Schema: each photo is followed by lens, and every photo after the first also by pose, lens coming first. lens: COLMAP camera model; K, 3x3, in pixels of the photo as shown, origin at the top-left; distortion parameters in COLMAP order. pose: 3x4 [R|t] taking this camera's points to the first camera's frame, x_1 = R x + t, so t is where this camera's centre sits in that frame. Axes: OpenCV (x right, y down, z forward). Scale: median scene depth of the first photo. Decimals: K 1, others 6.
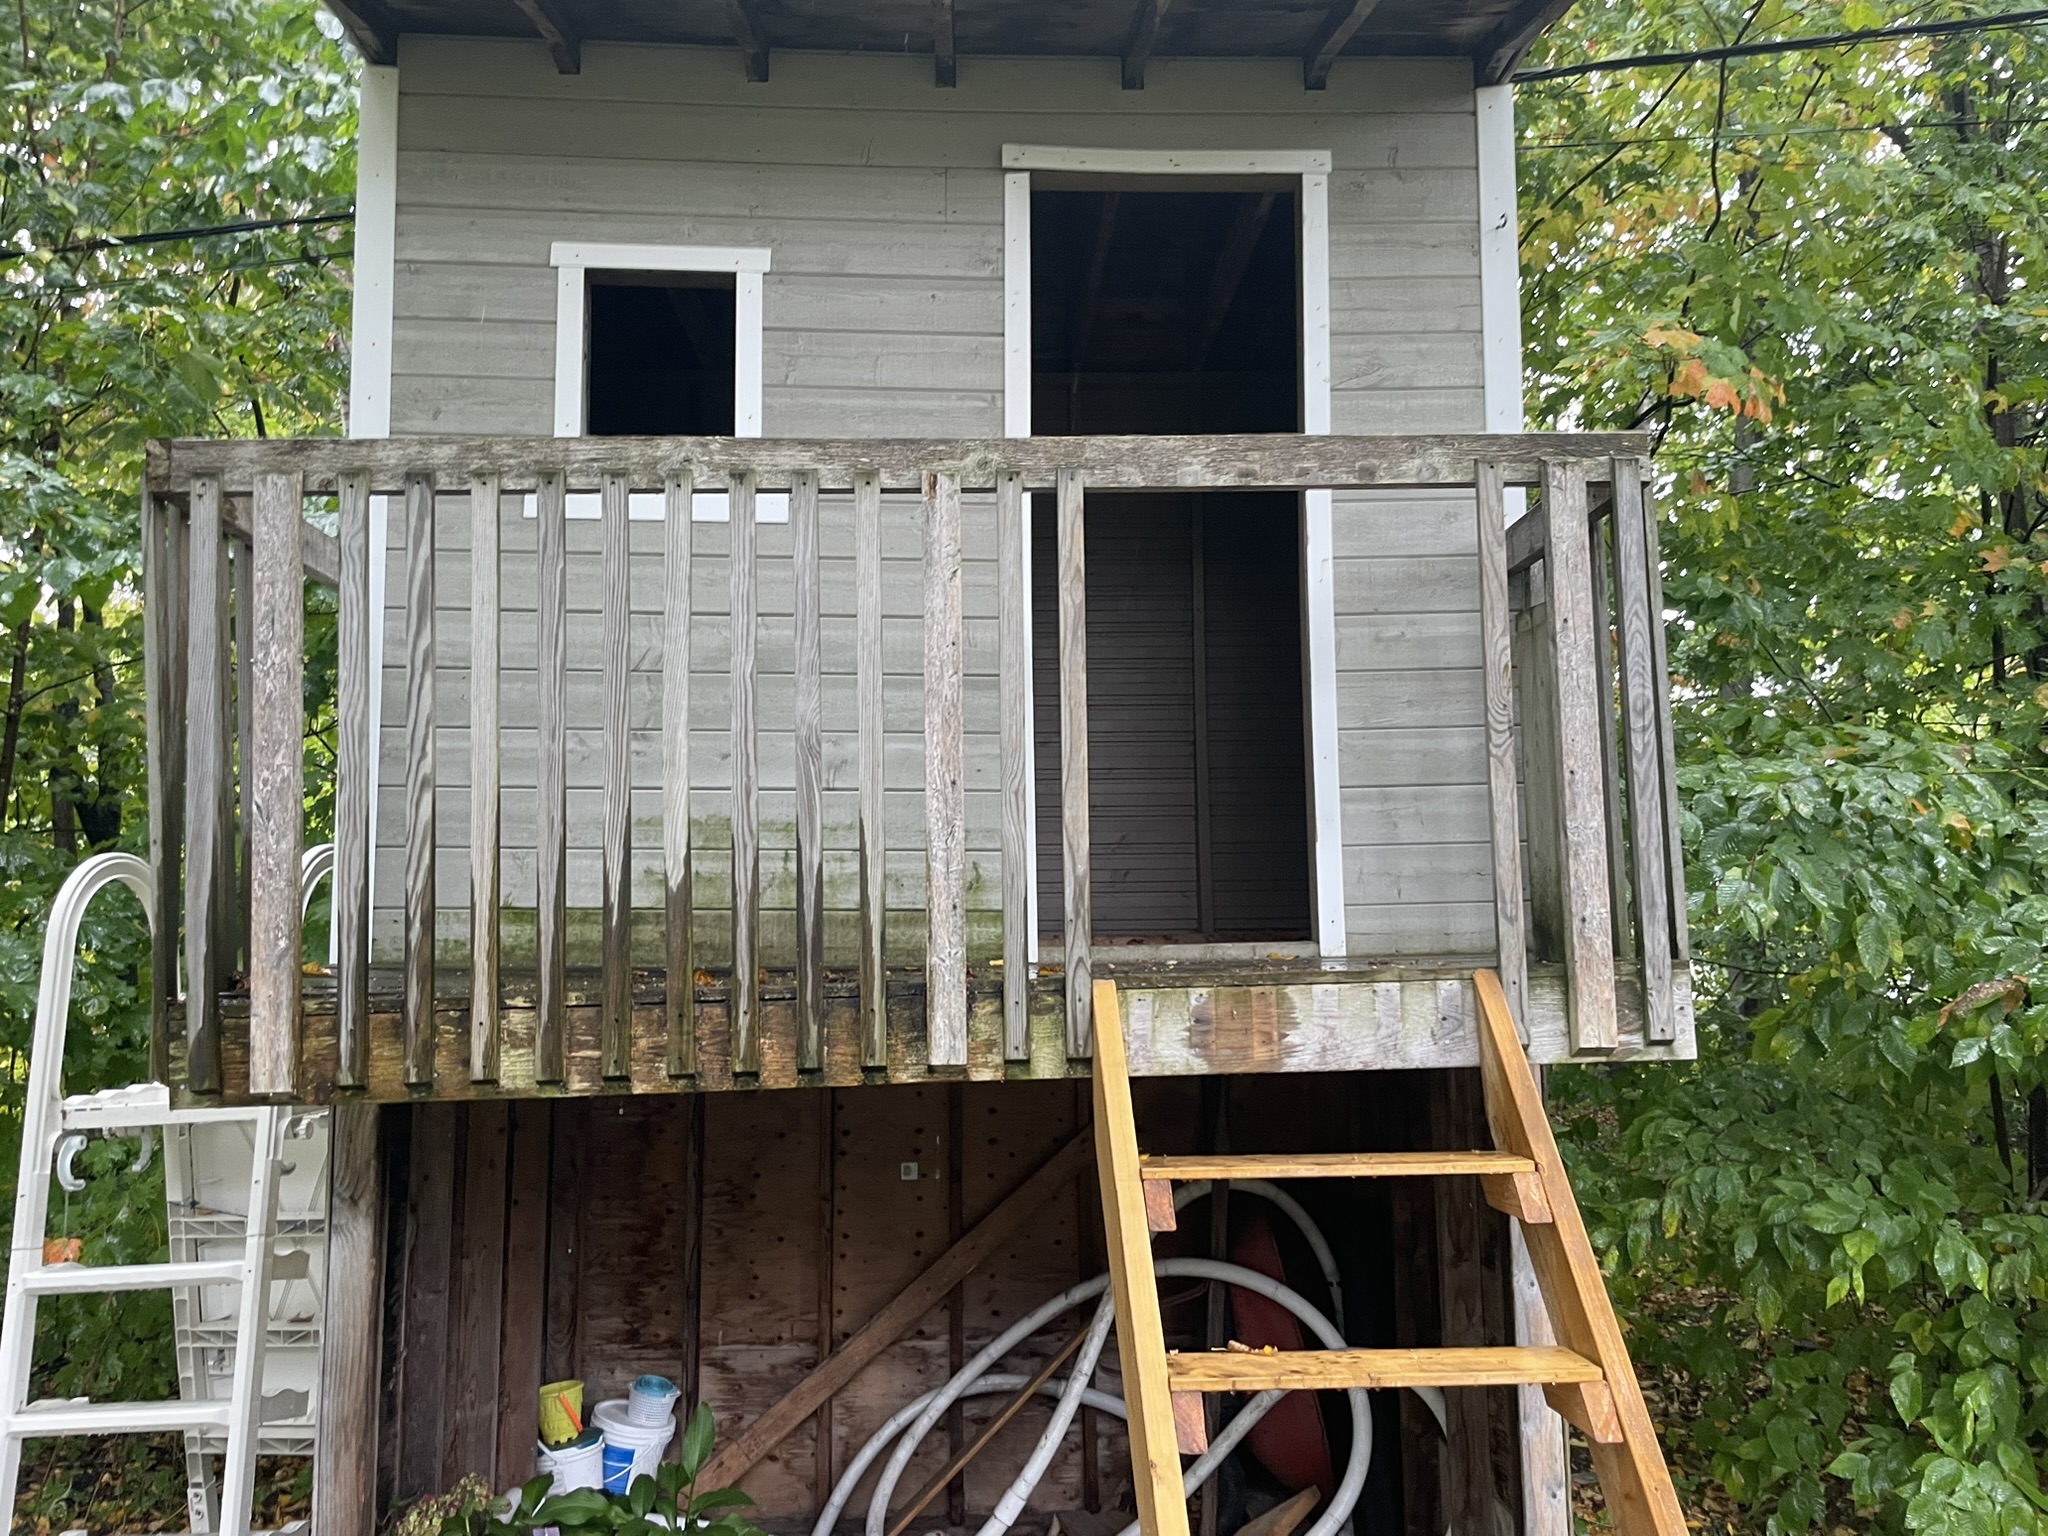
lens RADIAL K [[1543.6, 0, 1024.0], [0, 1543.6, 768.0], [0, 0, 1]] dist [0.084349, -0.109728]
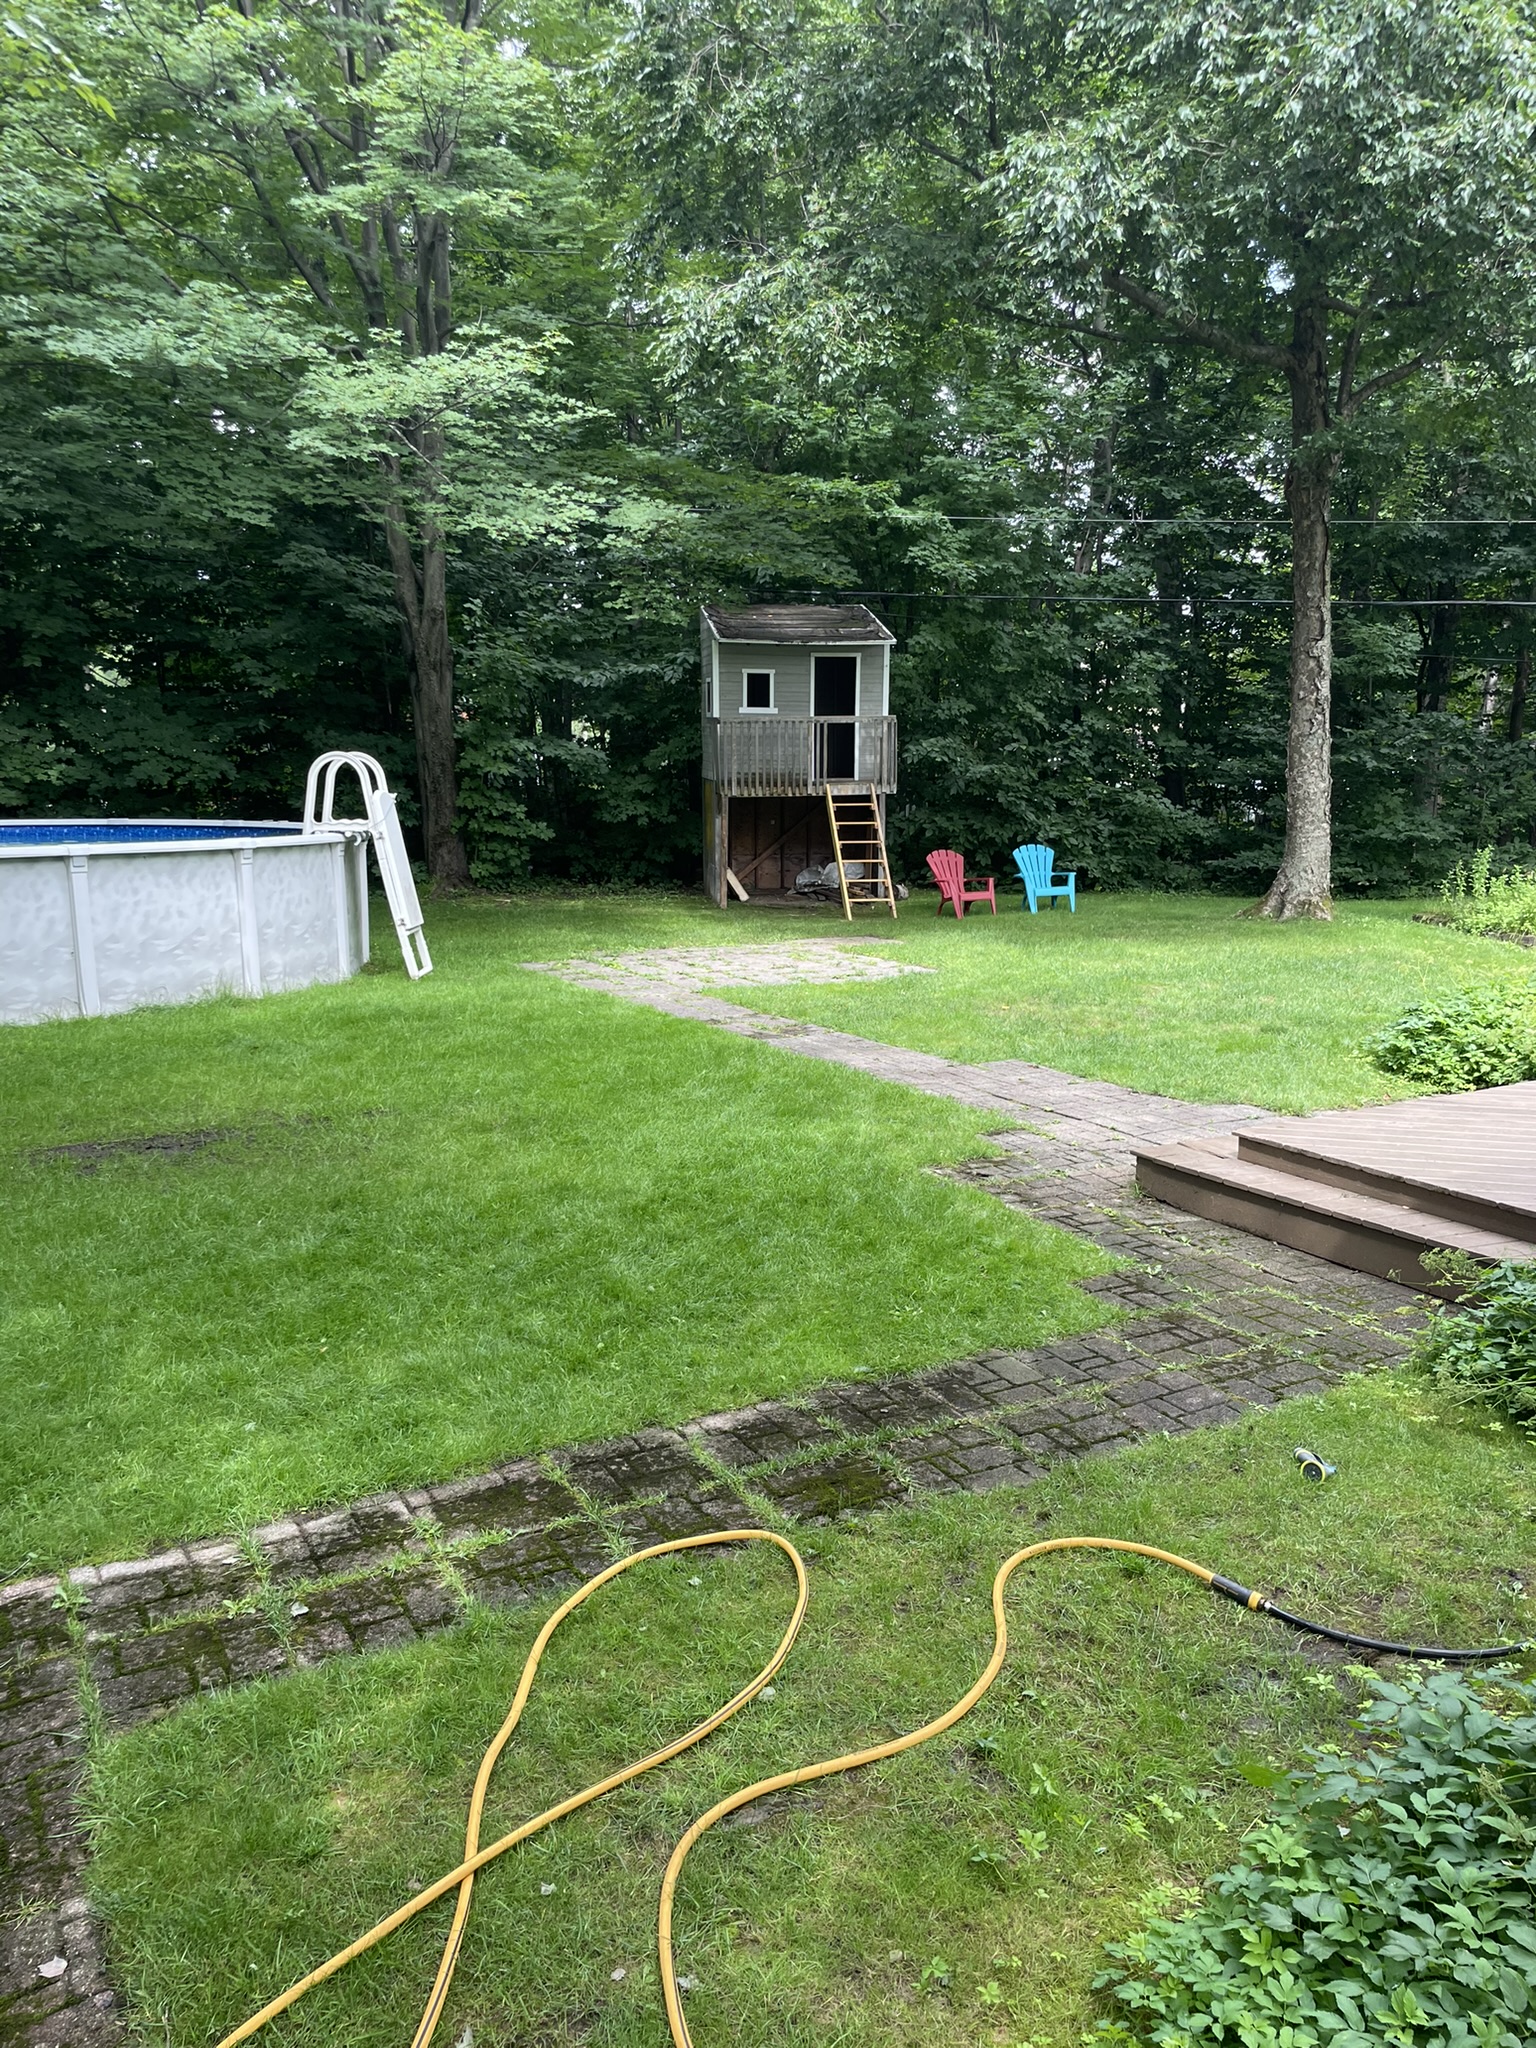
lens RADIAL K [[1543.6, 0, 775.0], [0, 1543.6, 977.4], [0, 0, 1]] dist [0.084349, -0.109728]
pose [[0.992558, 0.015881, 0.120732, -1.215381], [-0.040935, 0.977276, 0.207979, -0.564185], [-0.114685, -0.211373, 0.970654, -7.251135]]
